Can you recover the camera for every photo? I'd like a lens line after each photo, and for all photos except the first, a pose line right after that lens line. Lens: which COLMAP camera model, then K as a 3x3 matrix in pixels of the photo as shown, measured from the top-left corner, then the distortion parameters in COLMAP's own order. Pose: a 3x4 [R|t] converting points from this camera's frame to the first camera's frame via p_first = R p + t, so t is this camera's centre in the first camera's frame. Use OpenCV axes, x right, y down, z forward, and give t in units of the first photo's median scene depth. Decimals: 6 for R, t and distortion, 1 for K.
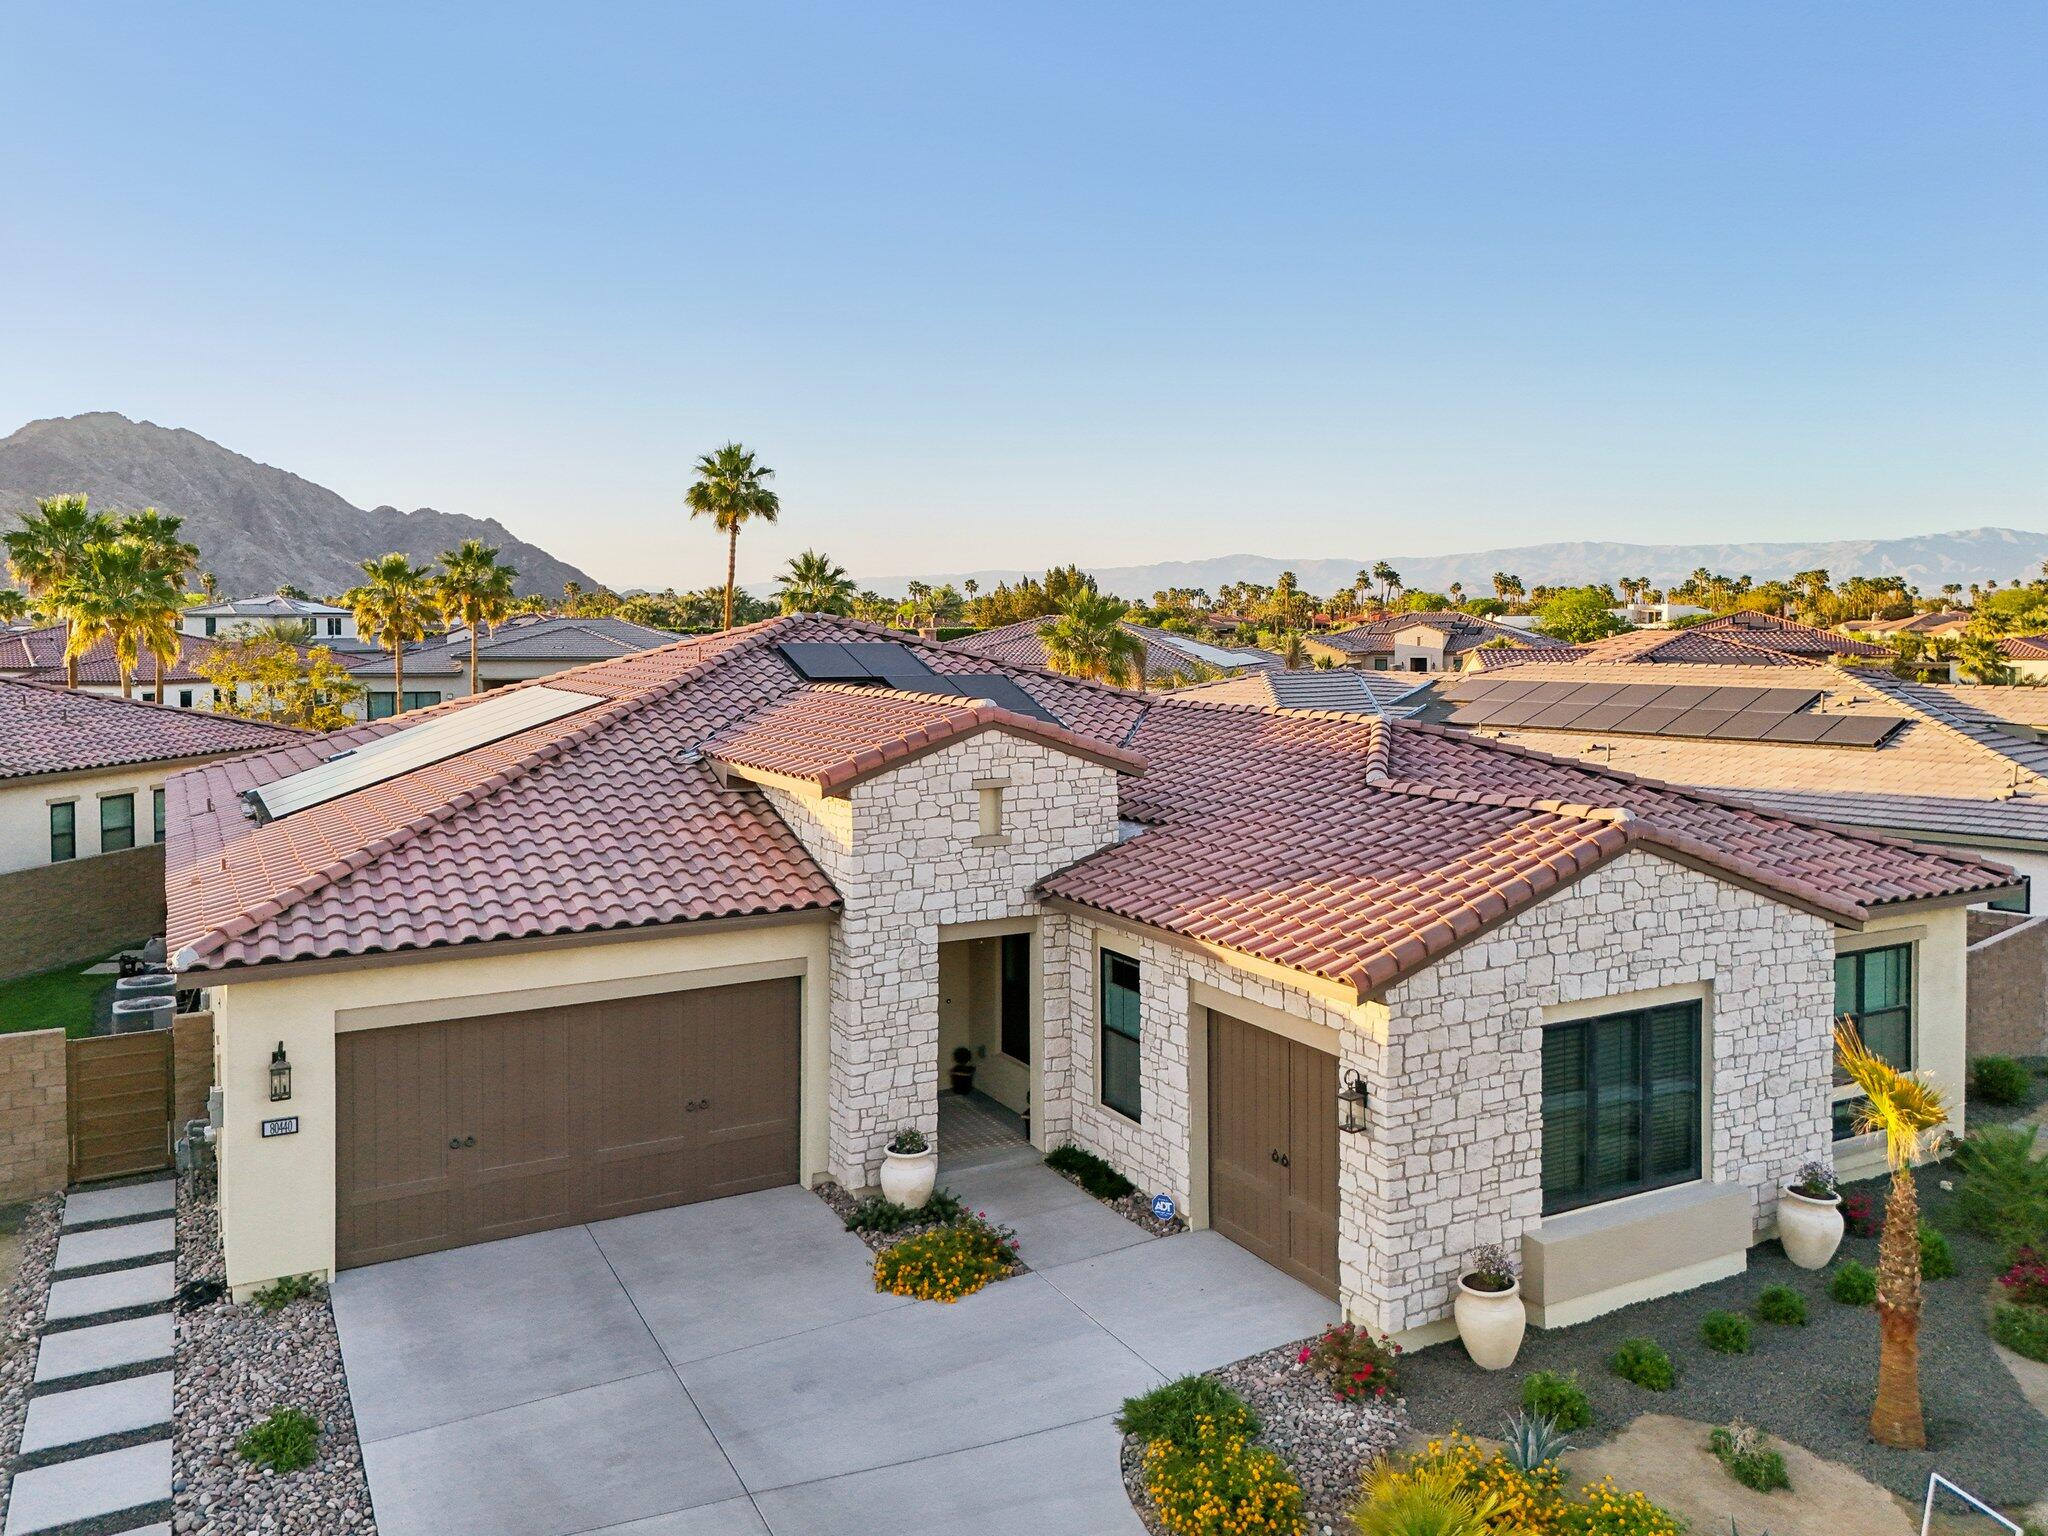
lens RADIAL K [[1488.7, 0, 1026.5], [0, 1488.7, 651.4], [0, 0, 1]] dist [0.061932, -0.047899]
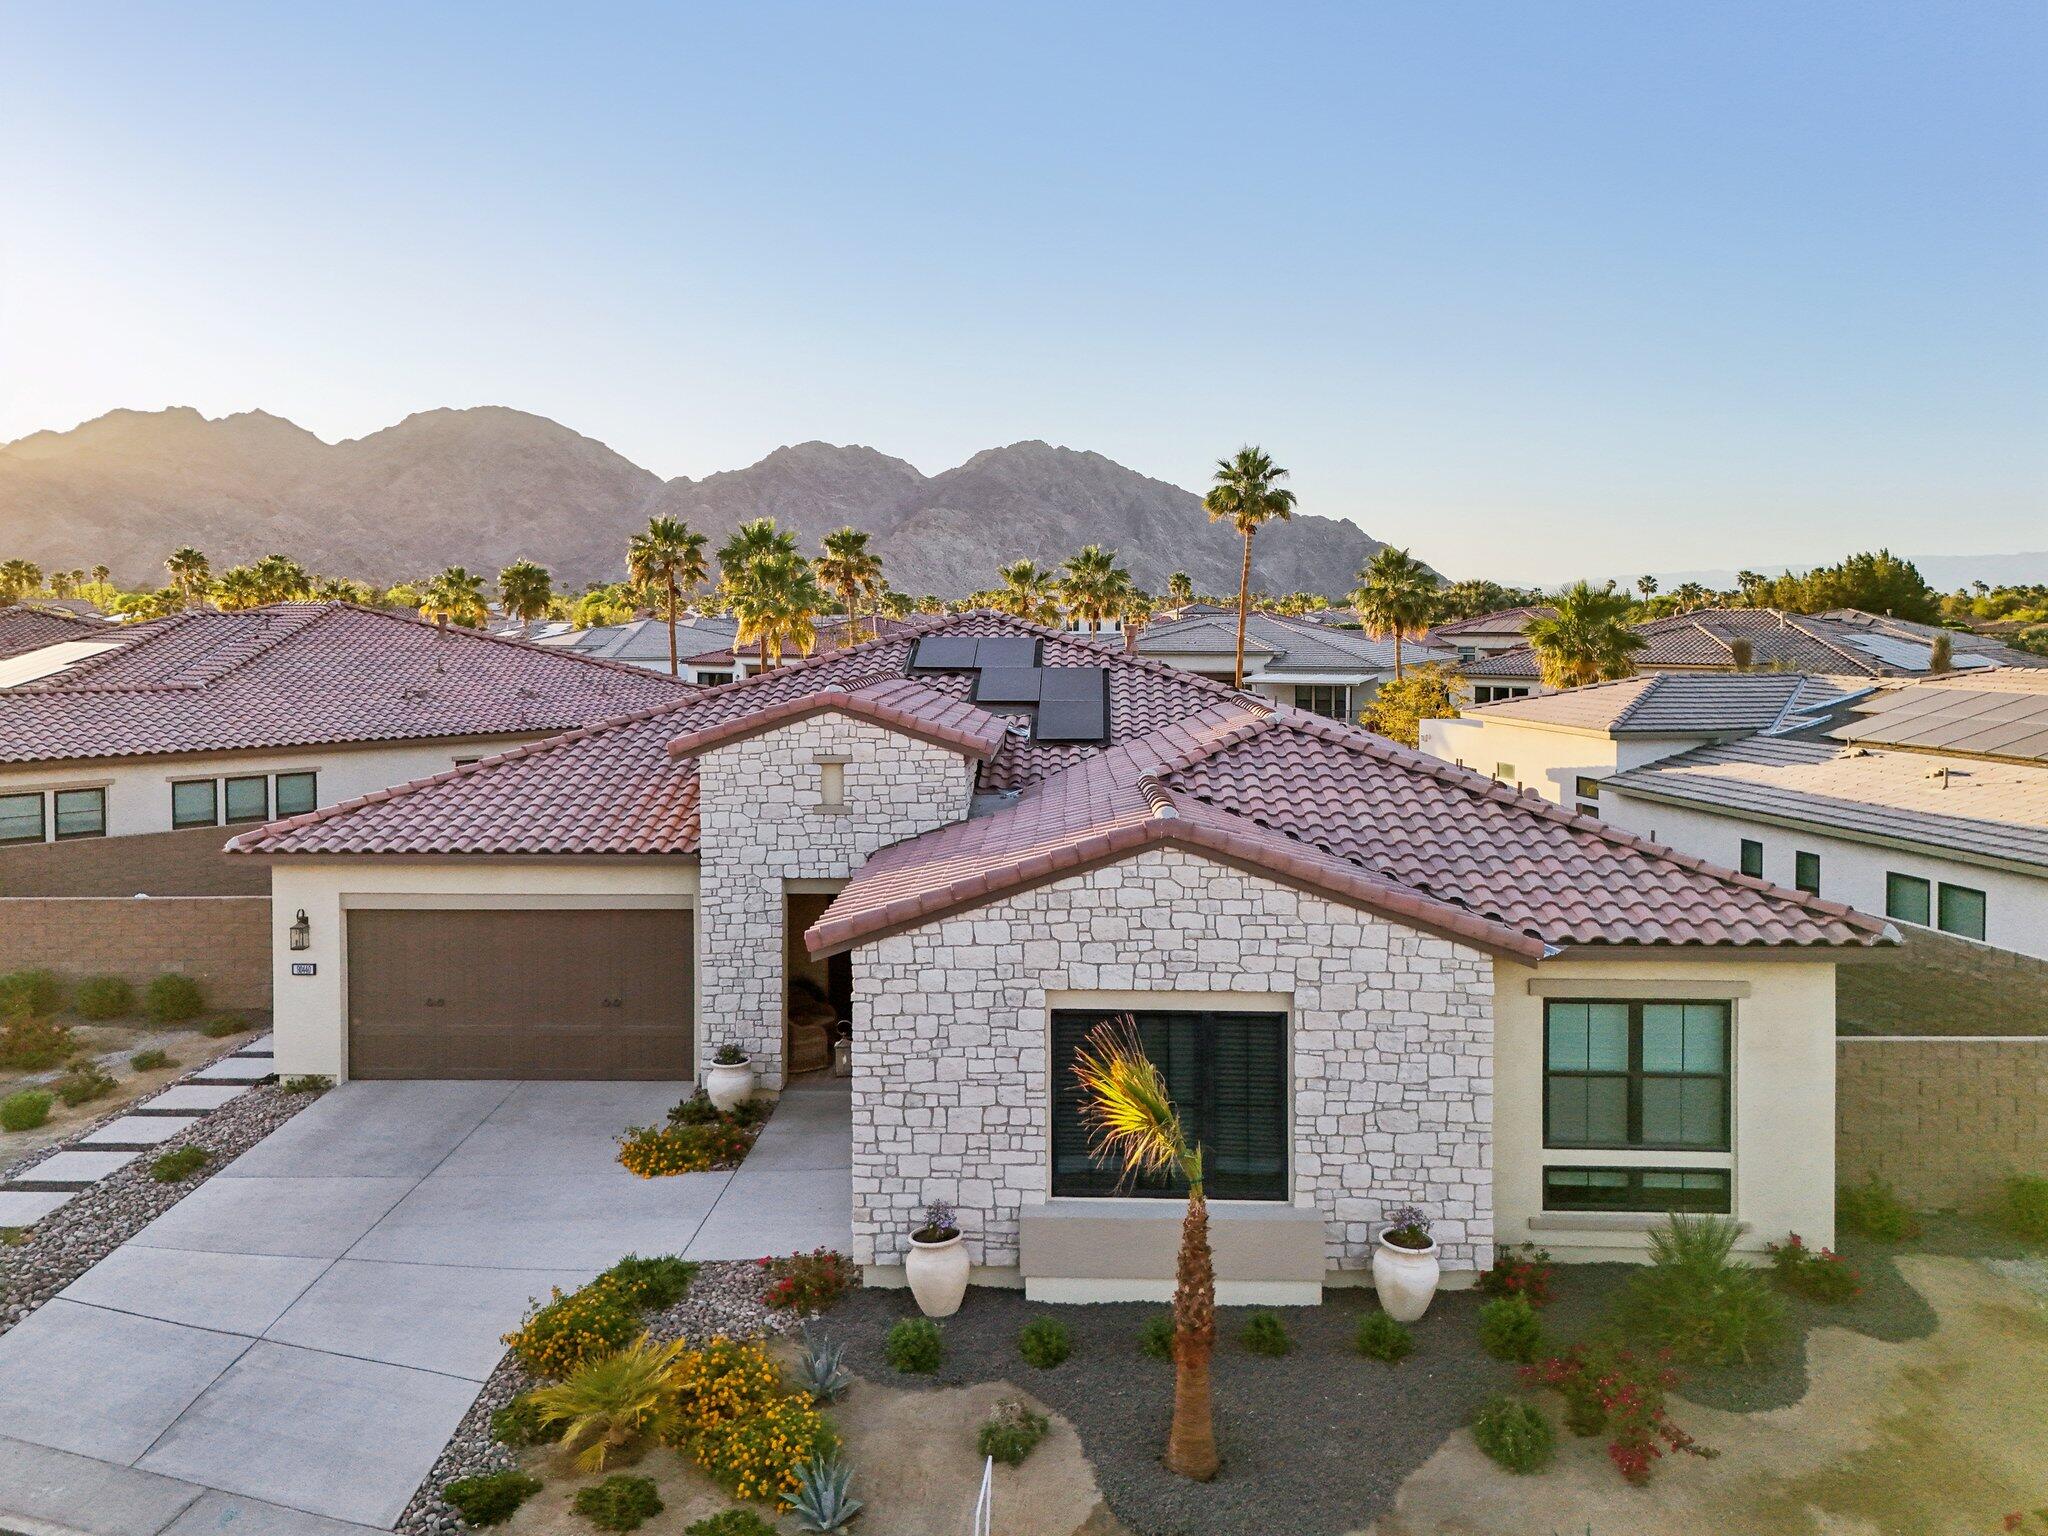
lens RADIAL K [[1488.7, 0, 1026.5], [0, 1488.7, 651.4], [0, 0, 1]] dist [0.061932, -0.047899]
pose [[0.870639, 0.013586, -0.491735, 0.767231], [-0.013234, 0.999904, 0.004194, -0.000708], [0.491744, 0.002856, 0.870735, 0.089710]]
